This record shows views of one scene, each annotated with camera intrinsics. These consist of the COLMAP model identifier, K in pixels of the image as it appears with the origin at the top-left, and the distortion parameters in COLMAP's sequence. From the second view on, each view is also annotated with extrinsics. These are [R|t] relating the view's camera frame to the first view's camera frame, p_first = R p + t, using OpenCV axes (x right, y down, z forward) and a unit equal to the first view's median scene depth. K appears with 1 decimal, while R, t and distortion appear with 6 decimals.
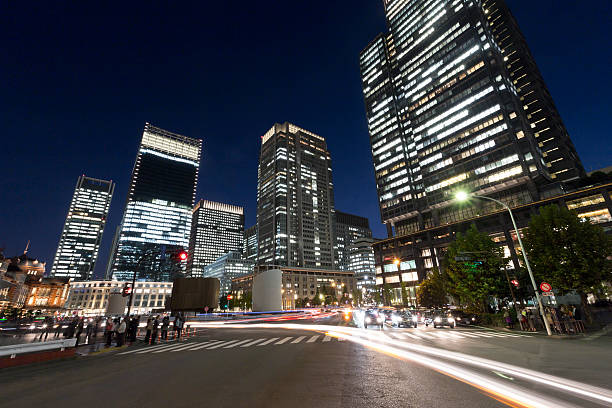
lens RADIAL K [[282.2, 0, 306.0], [0, 282.2, 204.0], [0, 0, 1]] dist [0.000917, 0.000079]
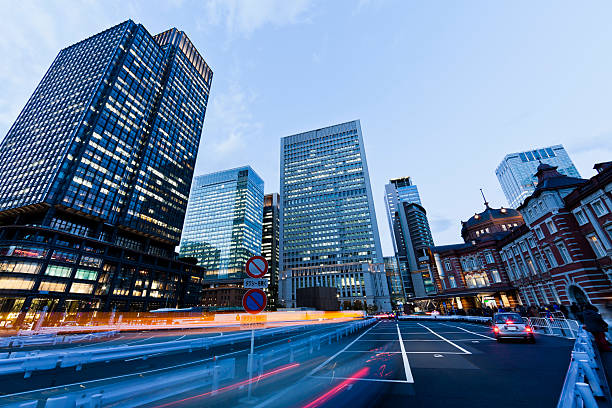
lens RADIAL K [[241.0, 0, 306.0], [0, 241.0, 204.0], [0, 0, 1]] dist [0.002077, 0.000370]
pose [[-0.596426, 0.377064, 0.708589, -0.621292], [-0.245017, 0.755132, -0.608064, 0.315924], [-0.764358, -0.536281, -0.357993, 0.802707]]
